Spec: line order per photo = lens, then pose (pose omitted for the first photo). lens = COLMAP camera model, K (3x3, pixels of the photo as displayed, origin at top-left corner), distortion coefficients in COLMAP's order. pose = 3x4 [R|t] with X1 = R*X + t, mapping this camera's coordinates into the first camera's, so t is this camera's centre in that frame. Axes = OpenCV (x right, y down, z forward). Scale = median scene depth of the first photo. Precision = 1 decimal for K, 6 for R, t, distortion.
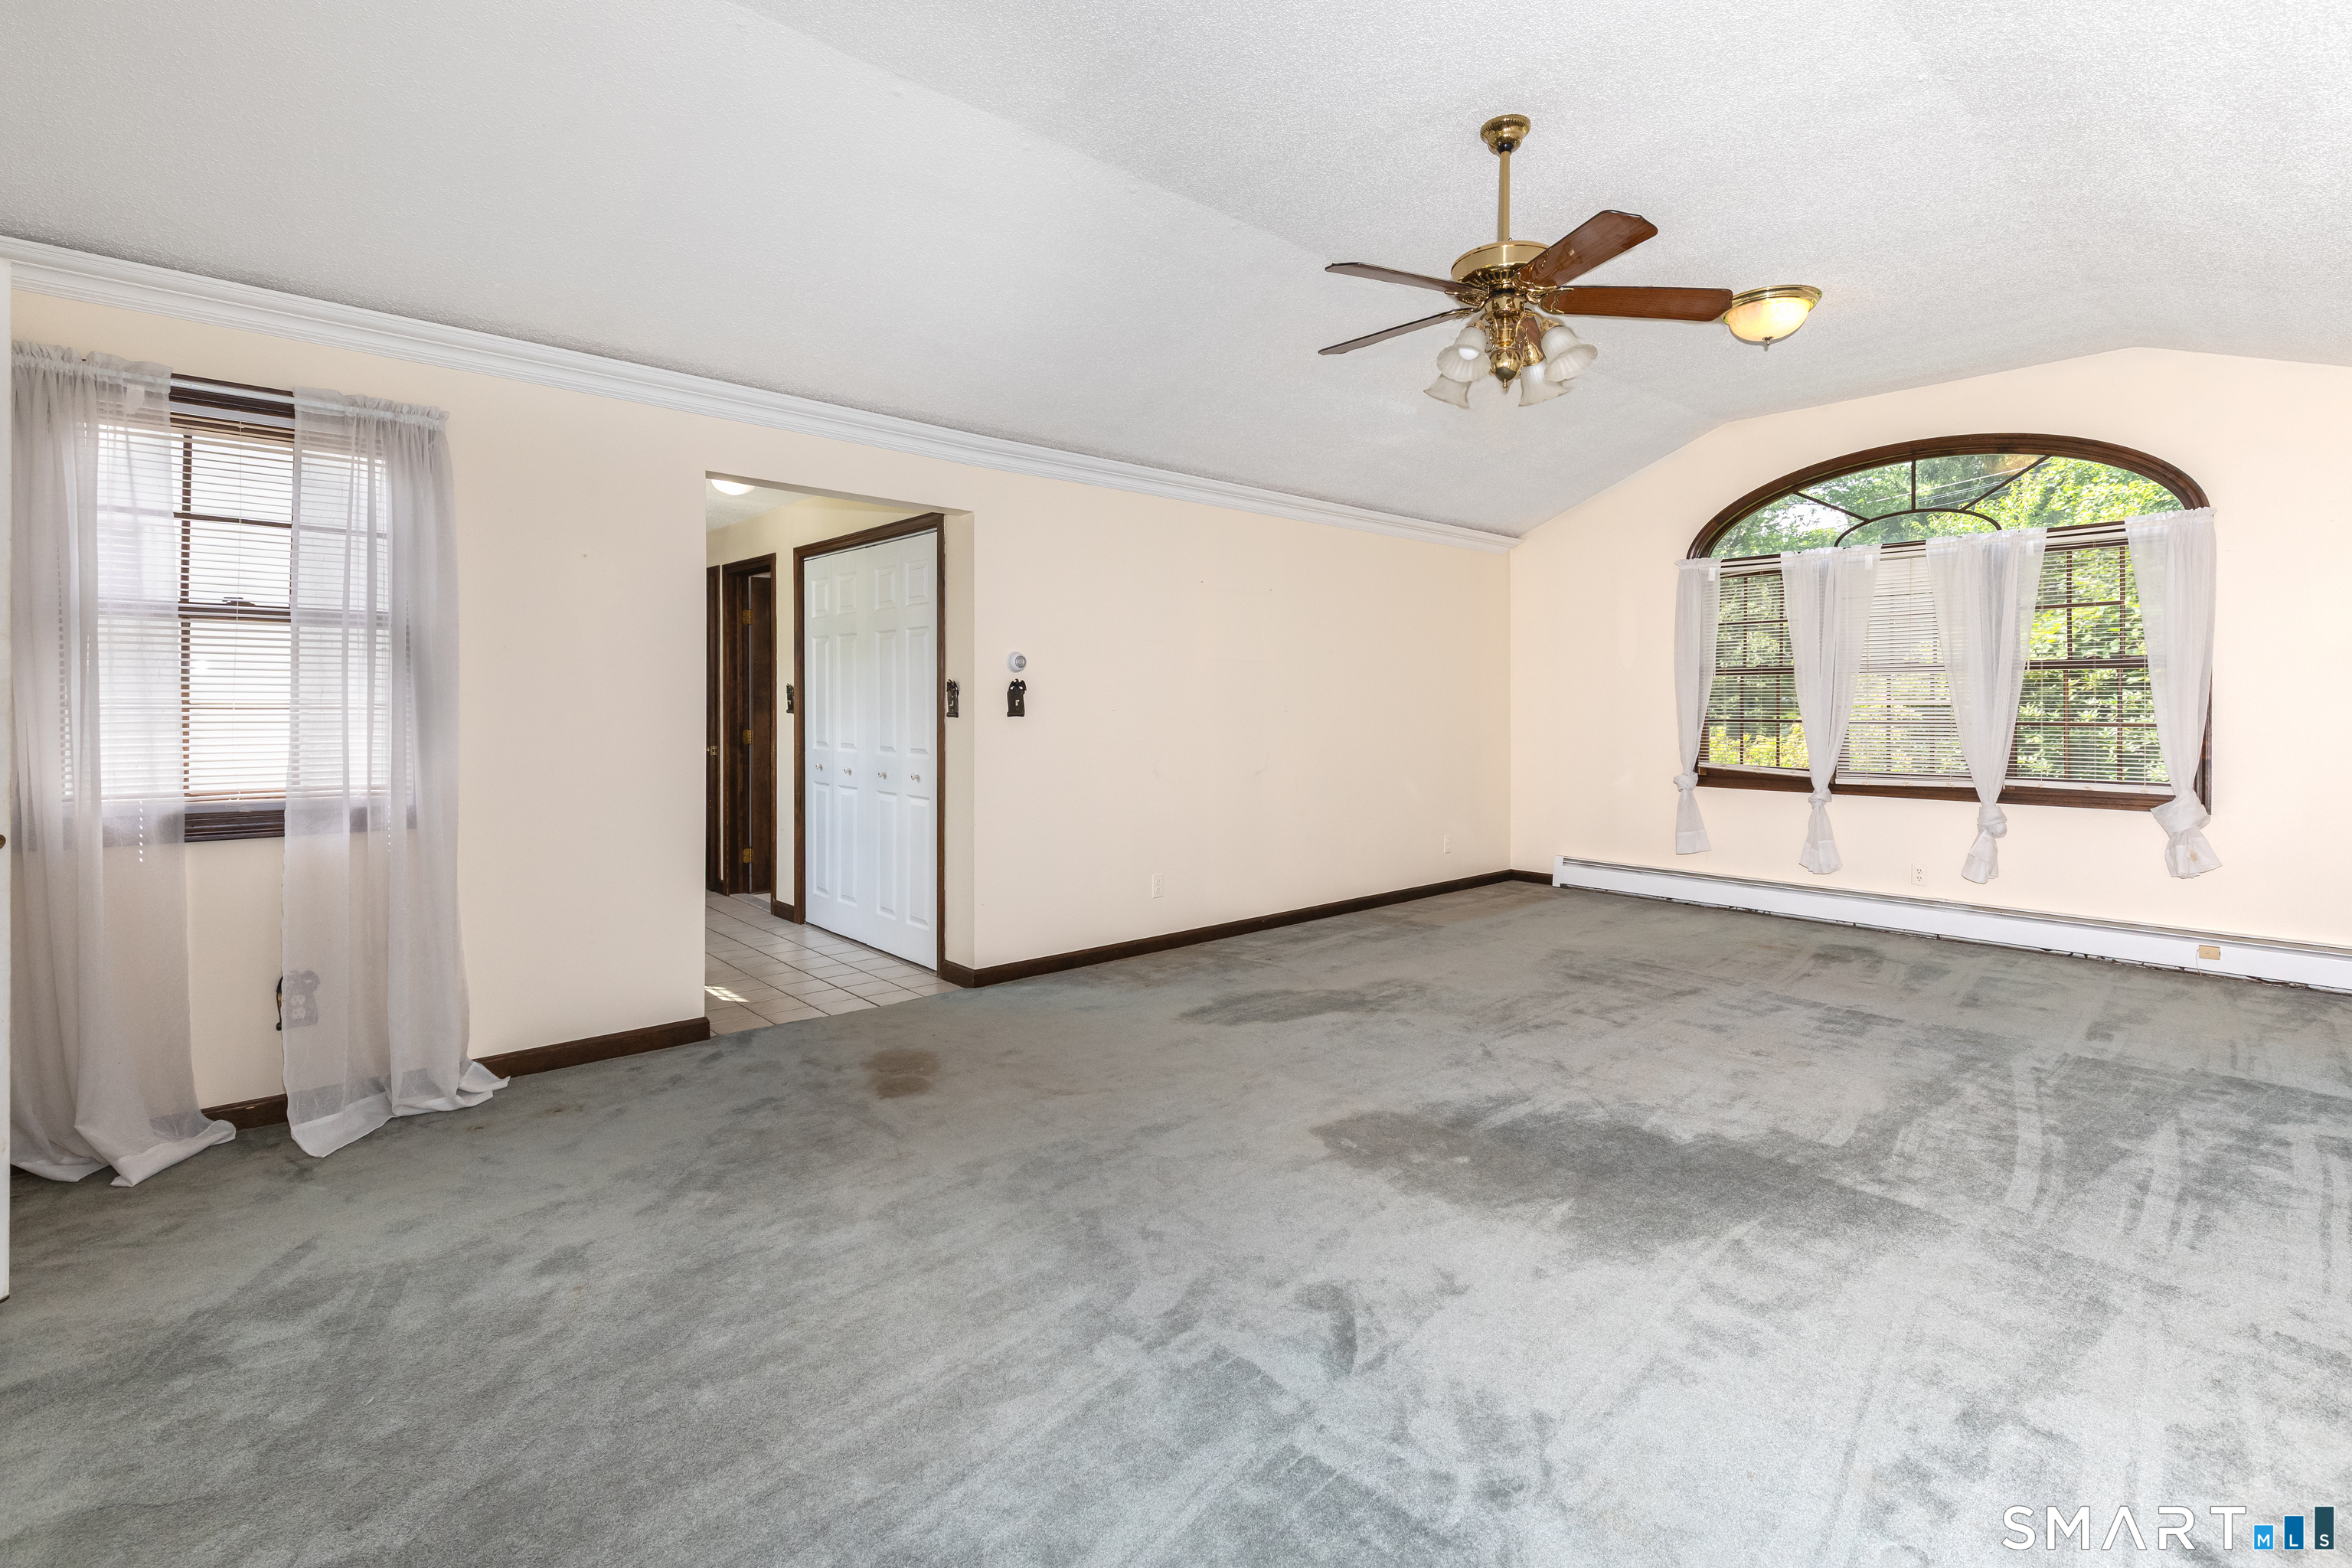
lens RADIAL K [[1079.7, 0, 1196.3], [0, 1079.7, 709.6], [0, 0, 1]] dist [0.000303, -0.000083]
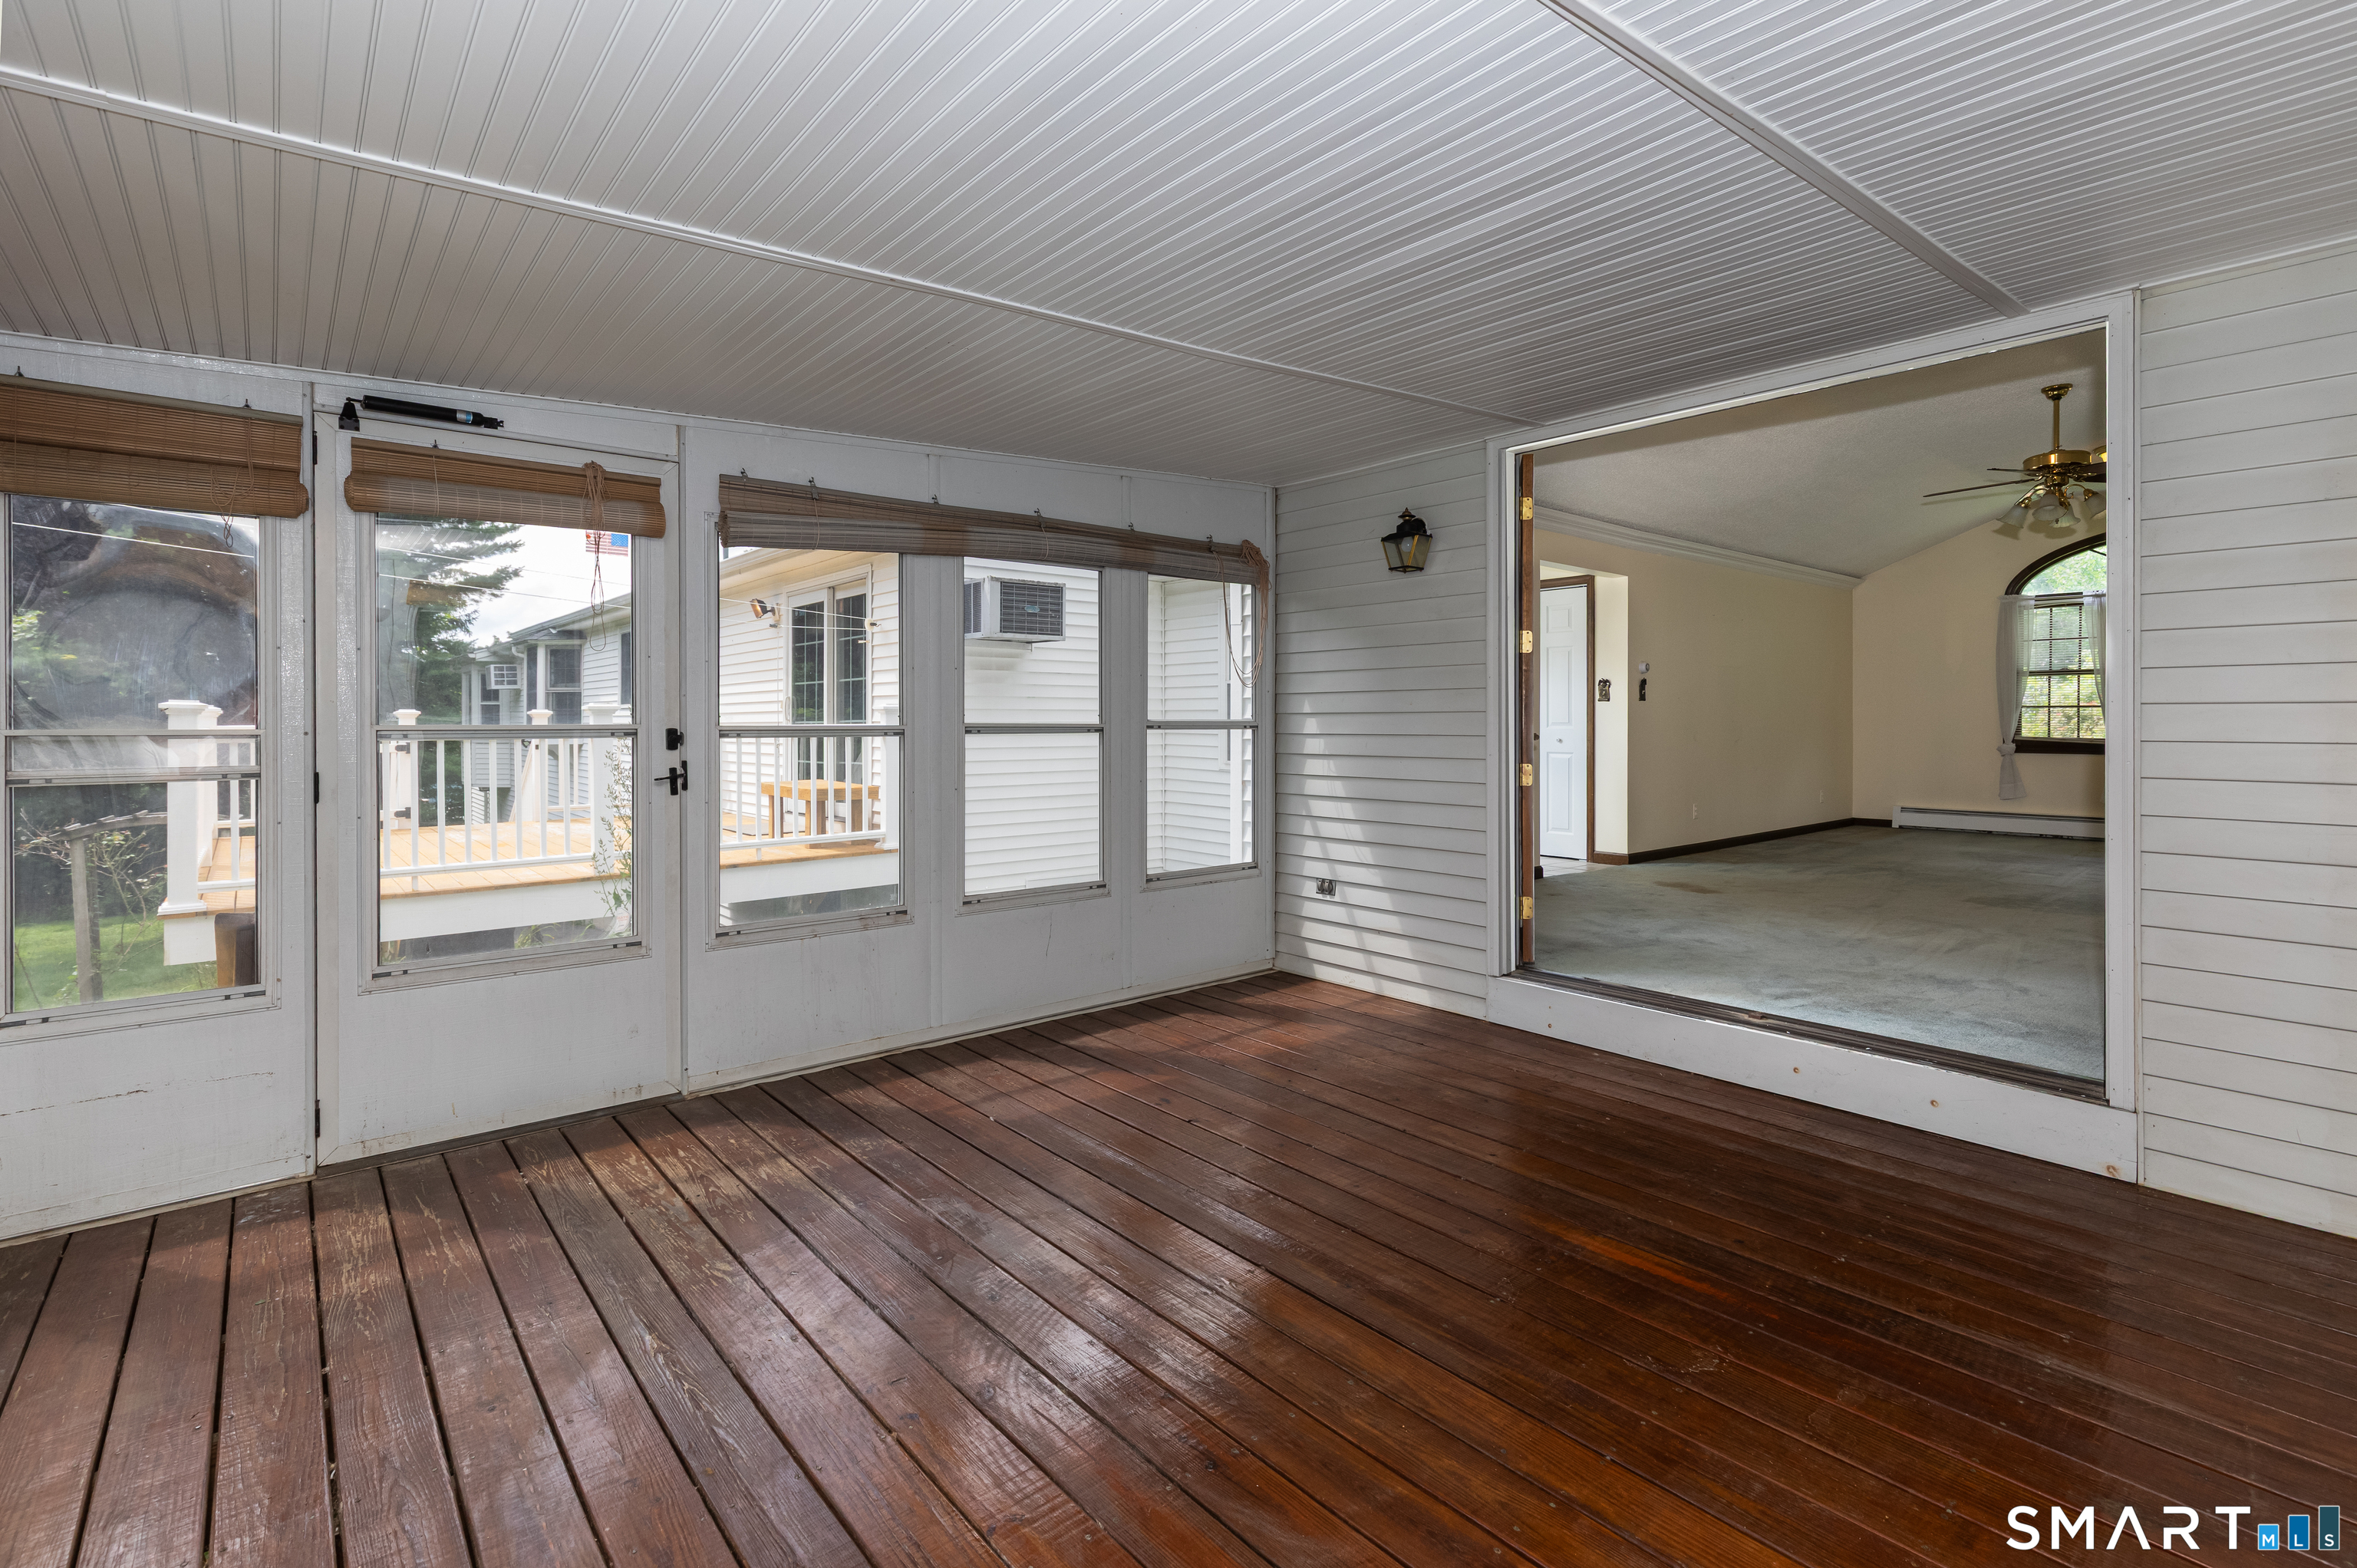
lens RADIAL K [[1081.9, 0, 1198.8], [0, 1081.9, 709.5], [0, 0, 1]] dist [0.000303, -0.000083]
pose [[0.999270, -0.005503, -0.037816, -0.694914], [0.004942, 0.999877, -0.014911, 0.036578], [0.037894, 0.014714, 0.999173, -0.589134]]
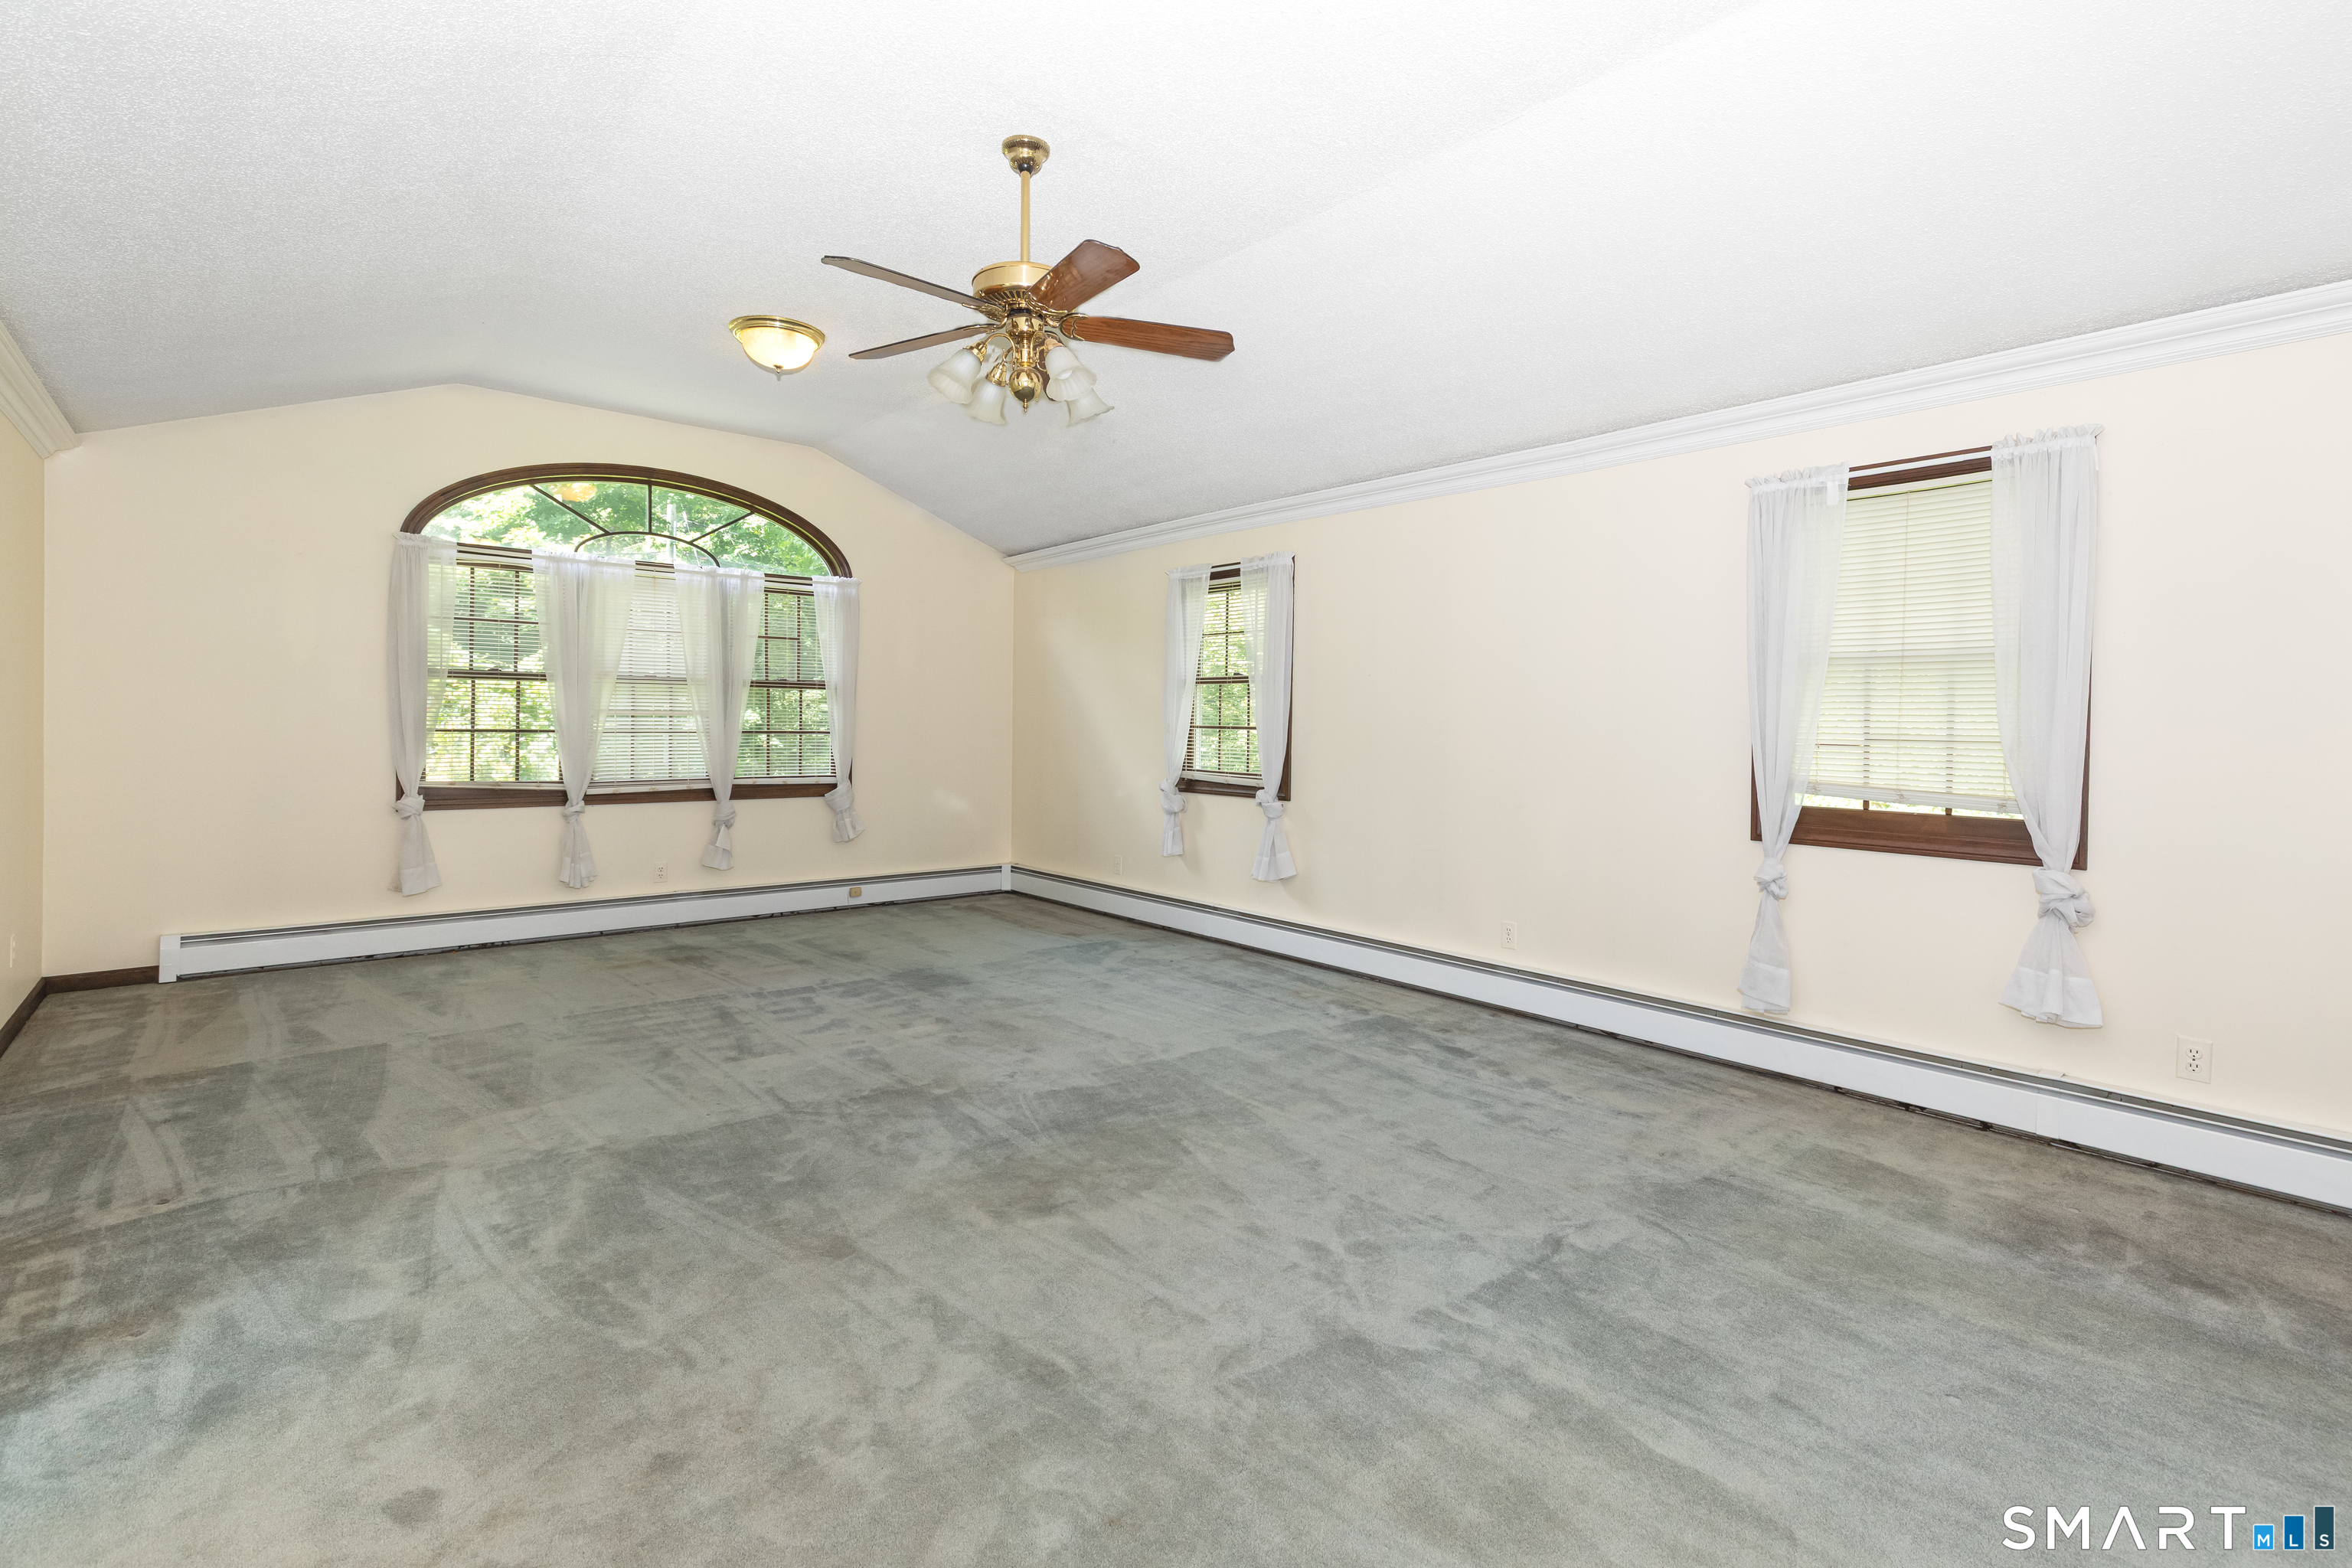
lens RADIAL K [[1050.2, 0, 1202.6], [0, 1050.2, 756.3], [0, 0, 1]] dist [-0.001330, -0.000187]
pose [[0.011668, -0.030114, 0.999478, -0.403999], [-0.011507, 0.999476, 0.030248, -0.002002], [-0.999866, -0.011854, 0.011315, 0.487633]]
